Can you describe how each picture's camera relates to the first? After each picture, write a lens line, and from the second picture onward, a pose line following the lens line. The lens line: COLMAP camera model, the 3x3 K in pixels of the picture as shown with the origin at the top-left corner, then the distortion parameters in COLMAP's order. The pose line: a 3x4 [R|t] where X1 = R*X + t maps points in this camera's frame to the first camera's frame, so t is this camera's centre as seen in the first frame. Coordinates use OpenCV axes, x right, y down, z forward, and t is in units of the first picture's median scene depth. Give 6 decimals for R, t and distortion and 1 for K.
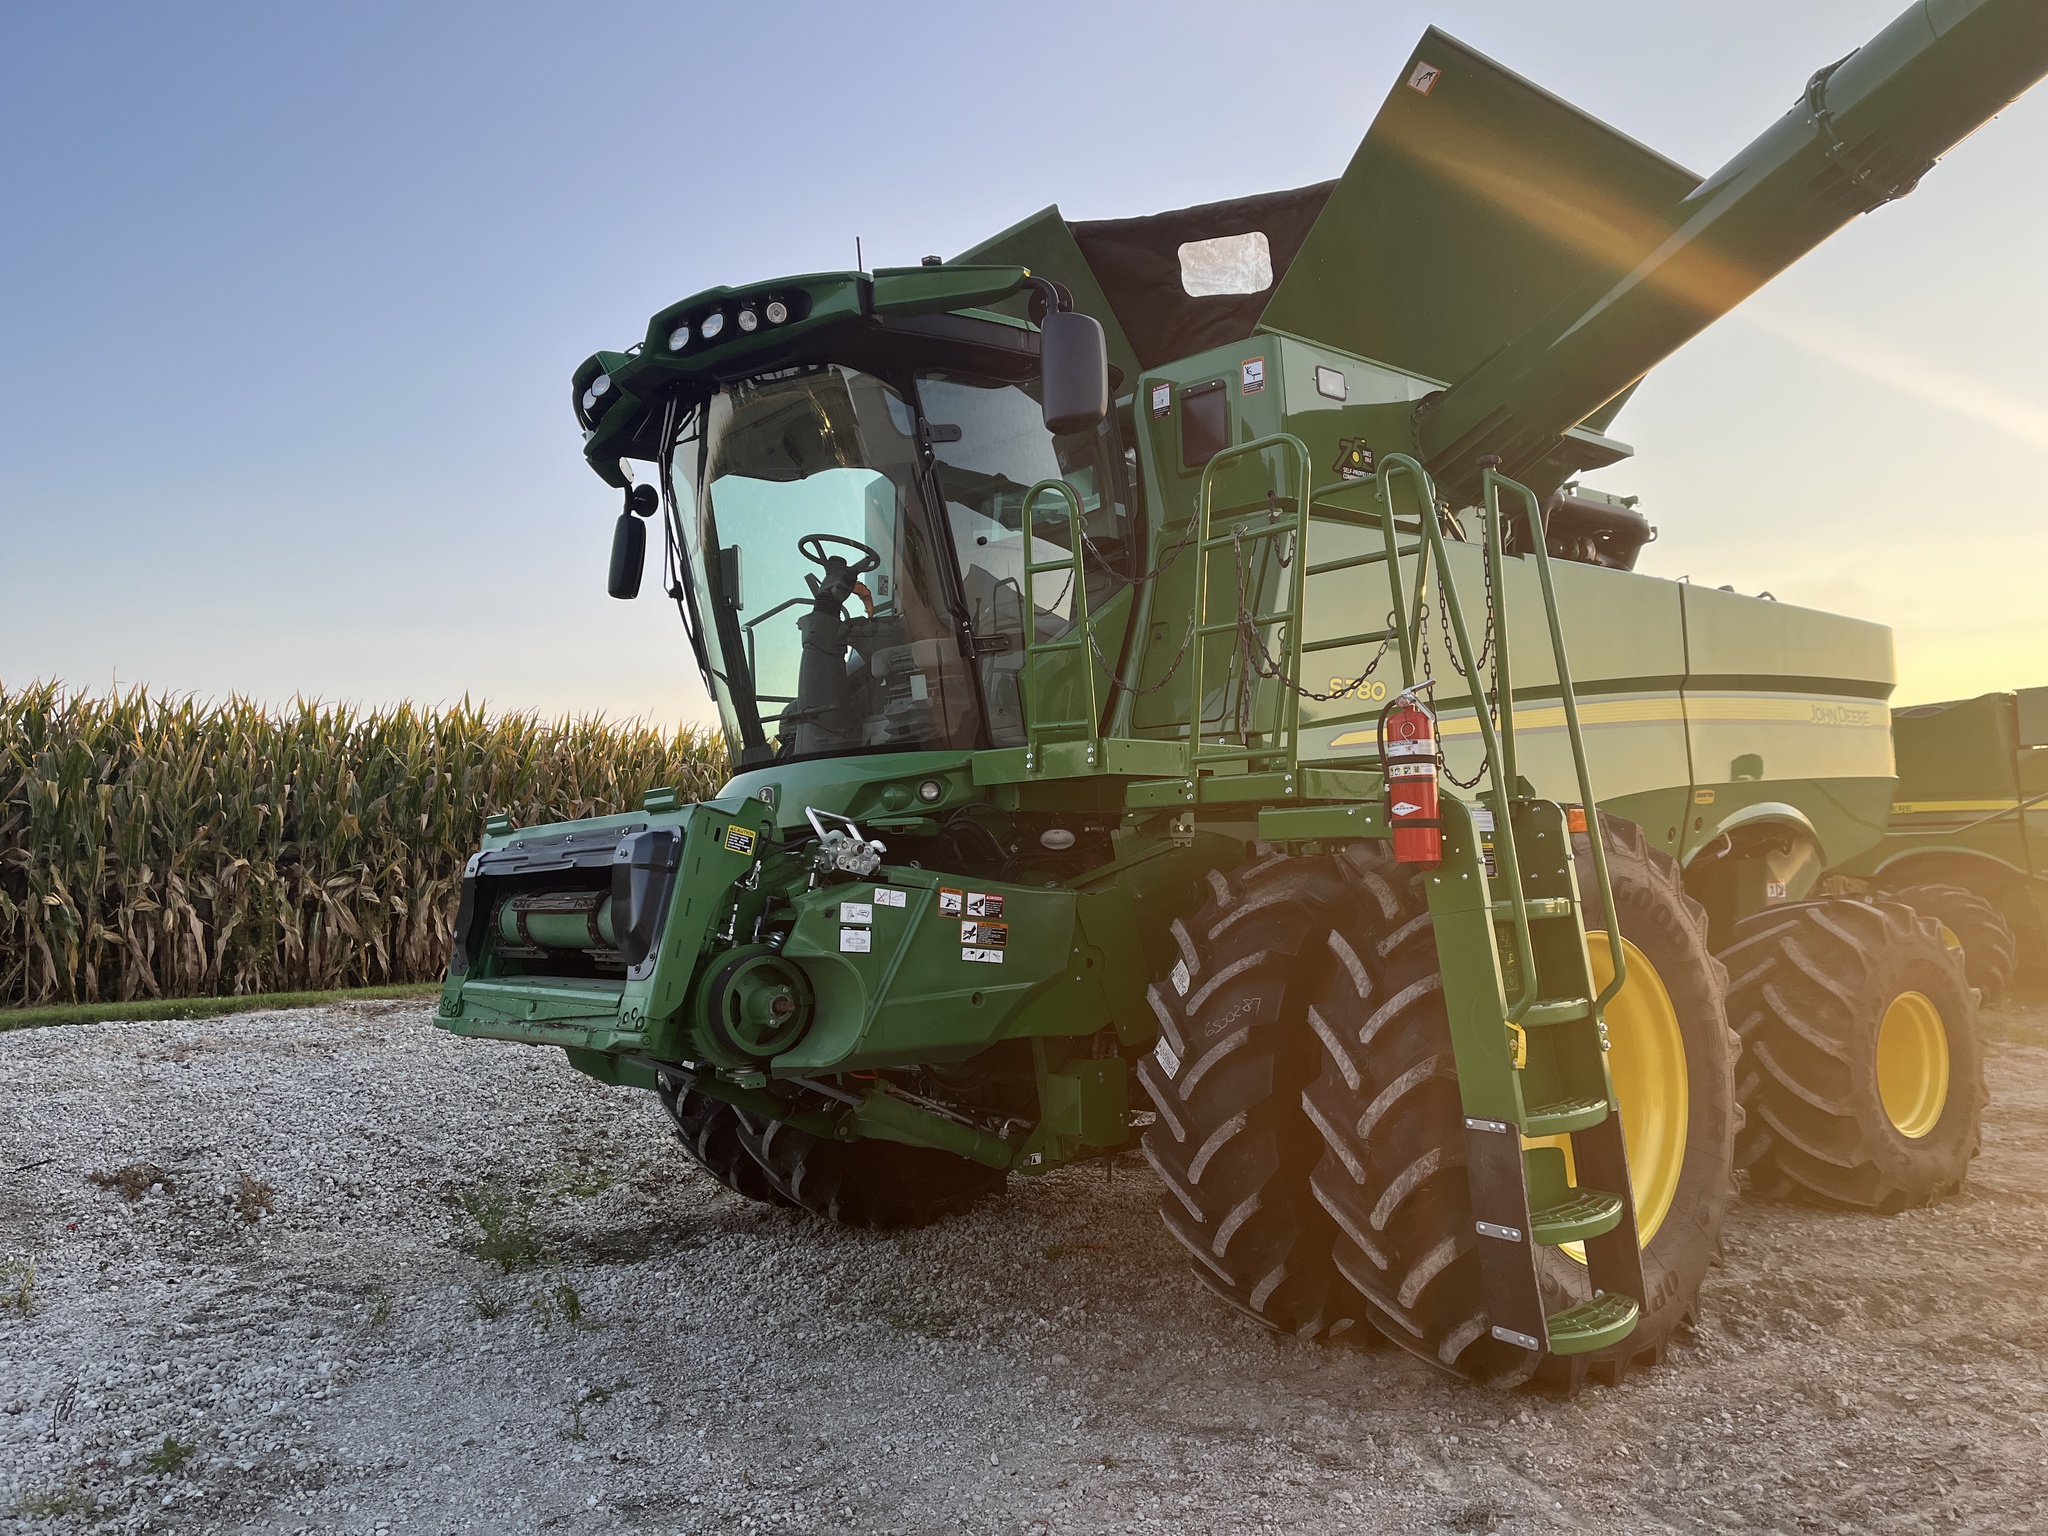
lens RADIAL K [[1539.2, 0, 1024.0], [0, 1539.2, 768.0], [0, 0, 1]] dist [0.091689, -0.124656]
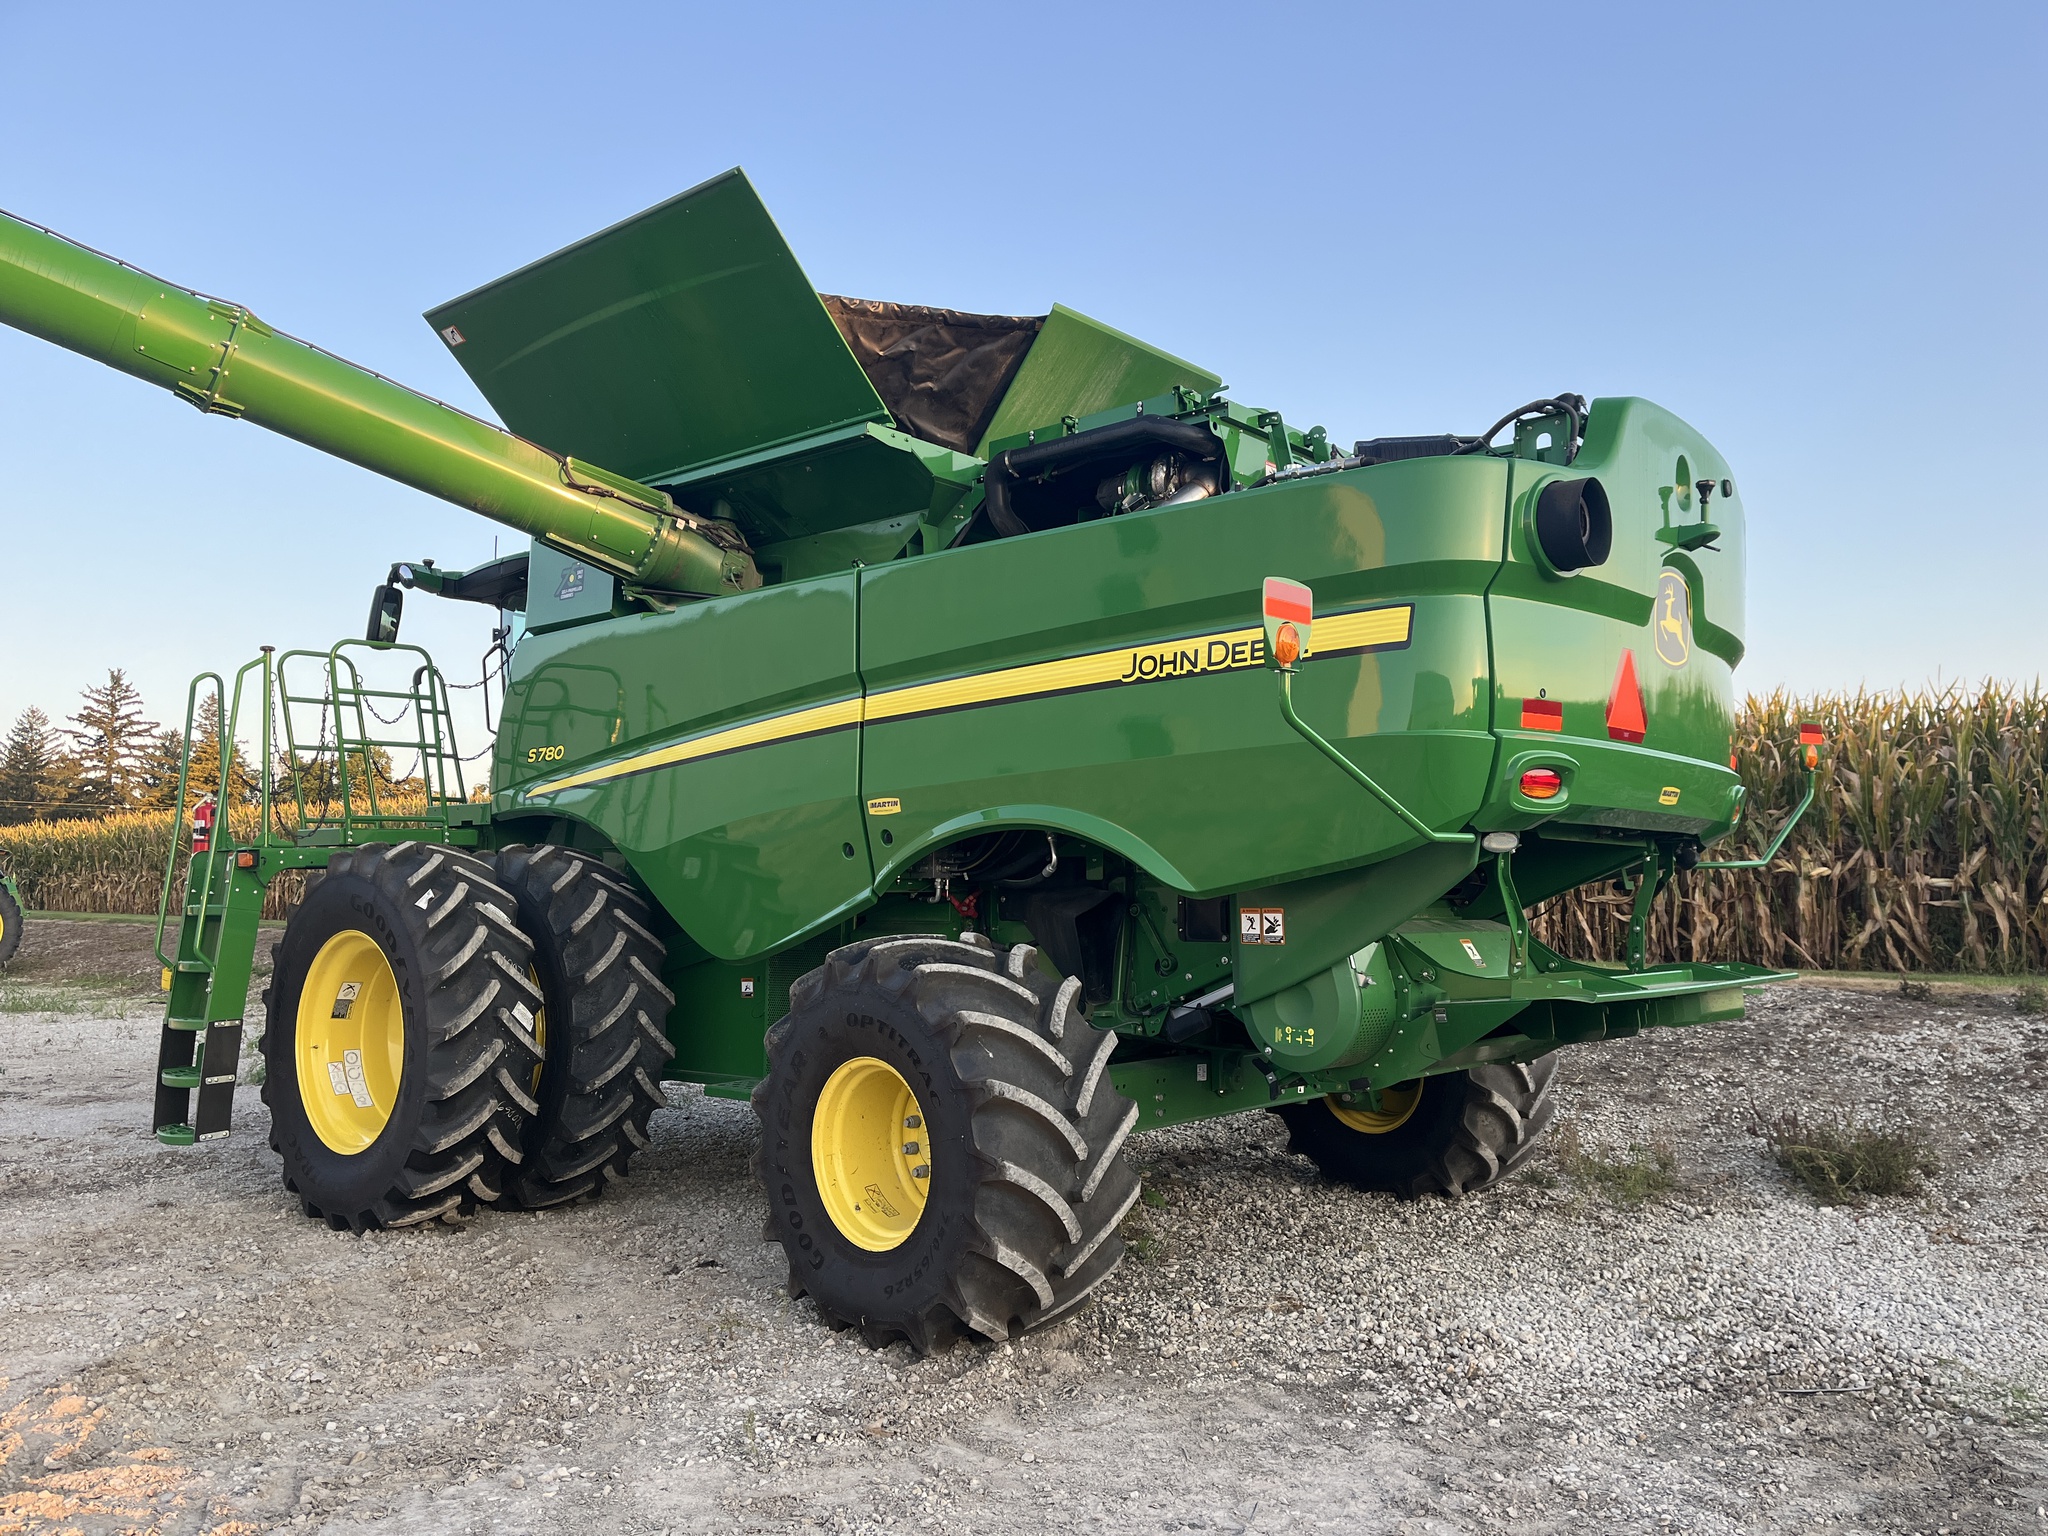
lens RADIAL K [[1539.2, 0, 1024.0], [0, 1539.2, 768.0], [0, 0, 1]] dist [0.091689, -0.124656]
pose [[0.172089, -0.048727, -0.983876, 1.887042], [0.072403, 0.996700, -0.036698, 0.049704], [0.982417, -0.064920, 0.175049, 1.349690]]
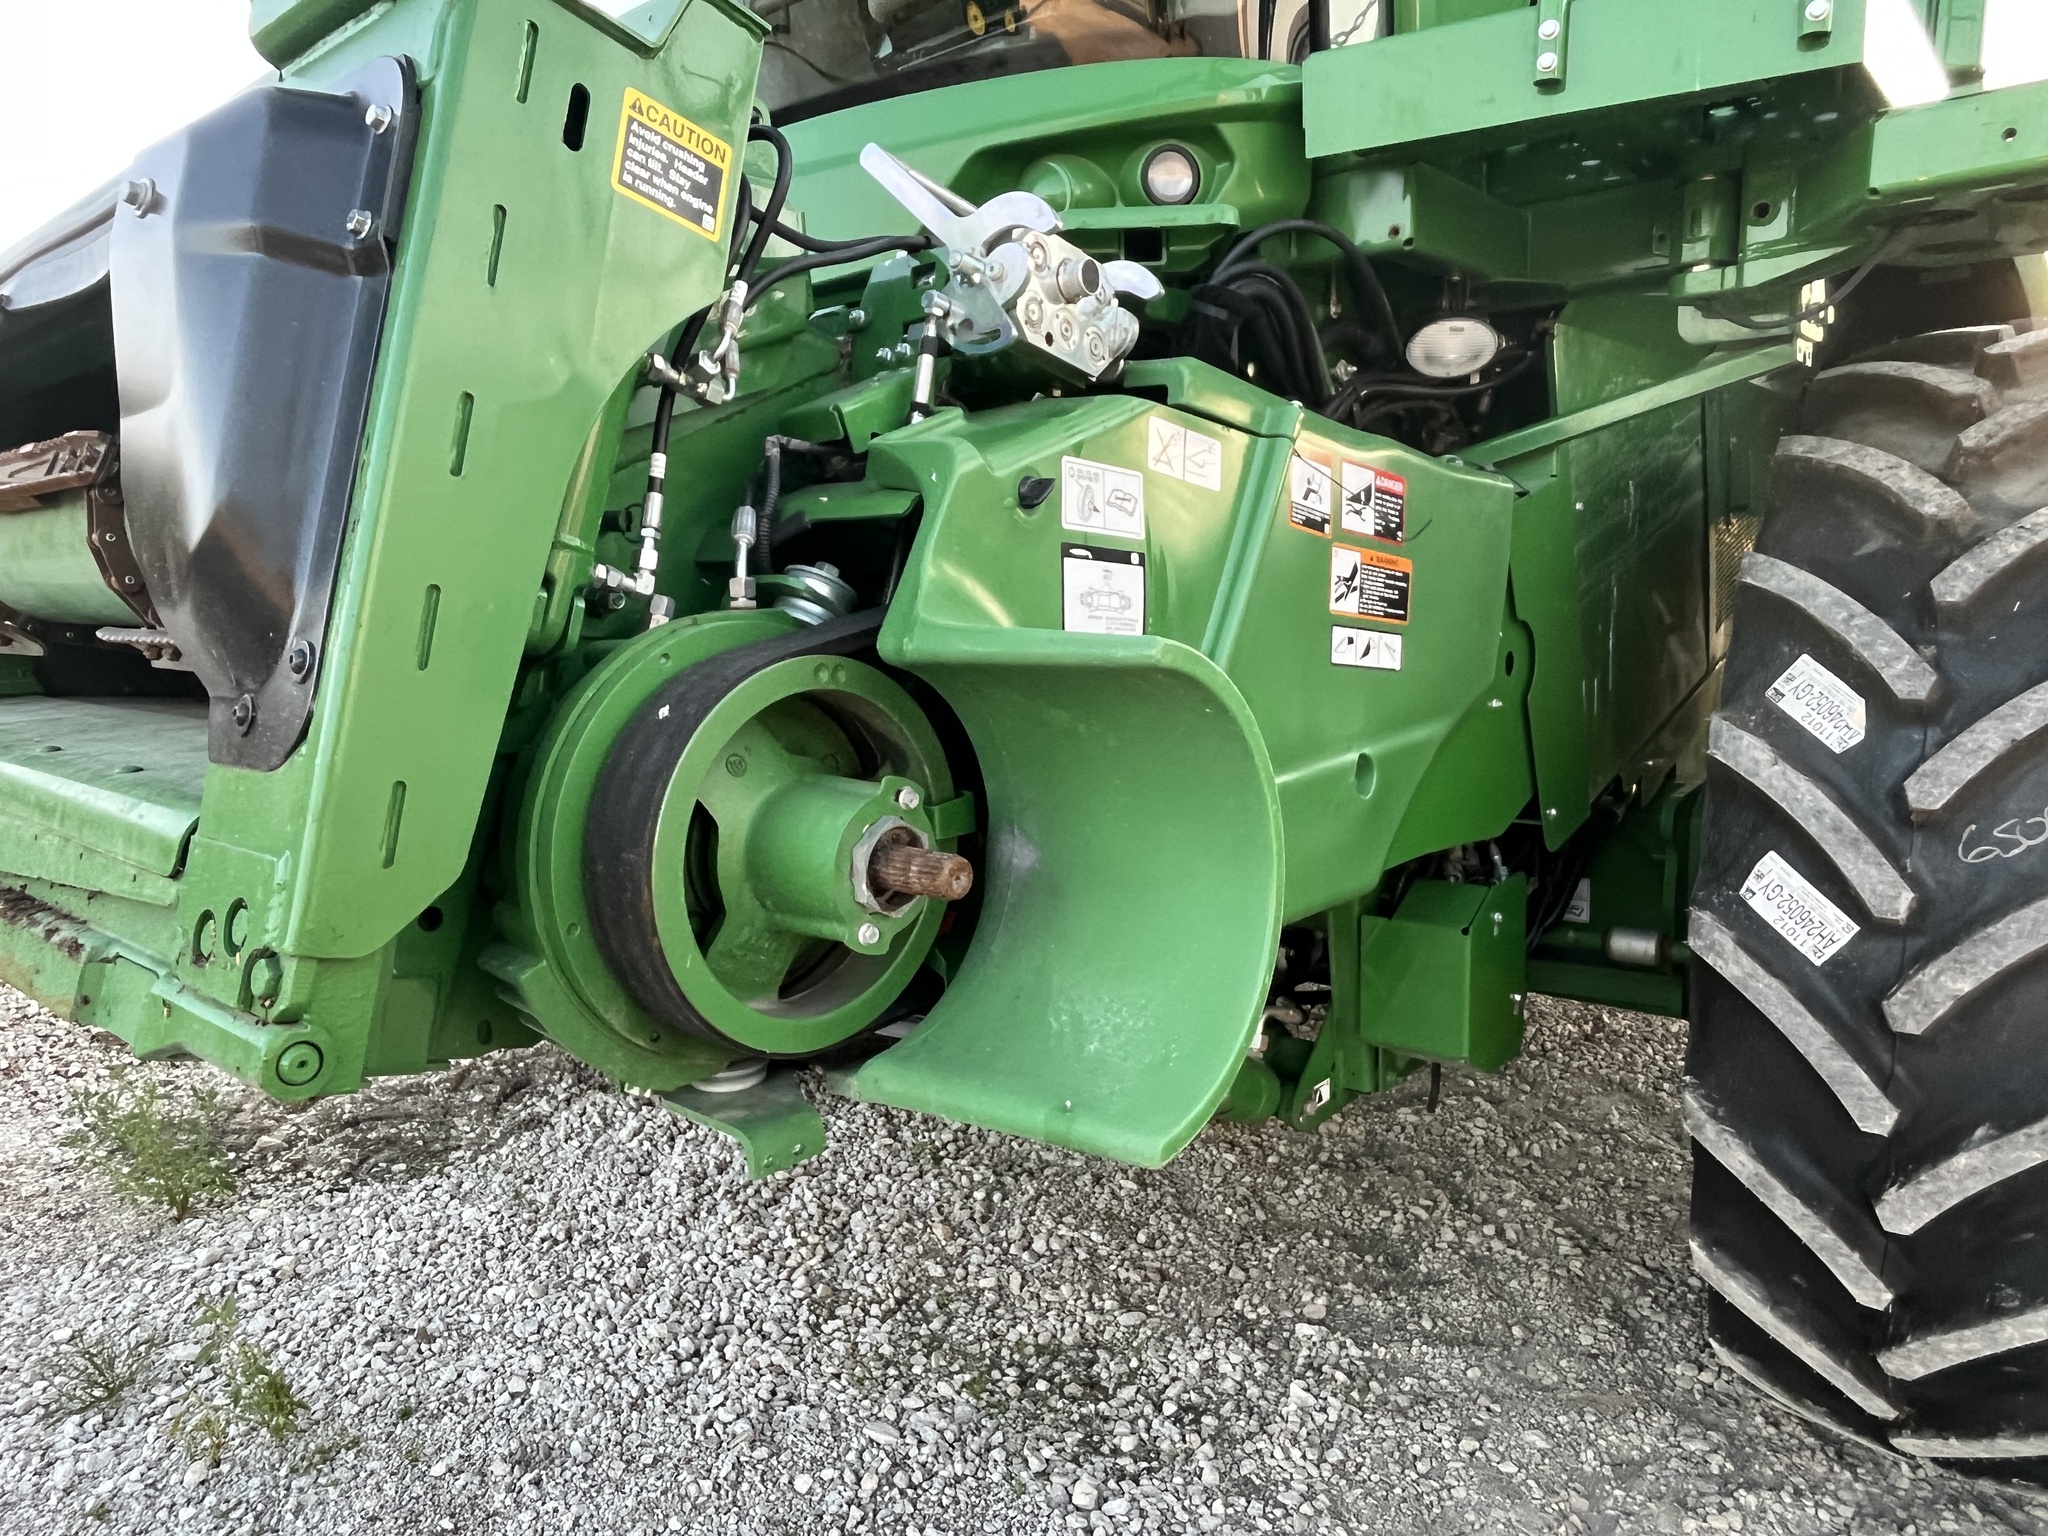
lens RADIAL K [[1329.6, 0, 993.4], [0, 1329.6, 770.6], [0, 0, 1]] dist [0.006598, -0.000605]
pose [[0.988606, -0.017021, 0.149559, -0.156220], [-0.016165, 0.975836, 0.217907, 0.085165], [-0.149654, -0.217842, 0.964442, 0.723898]]
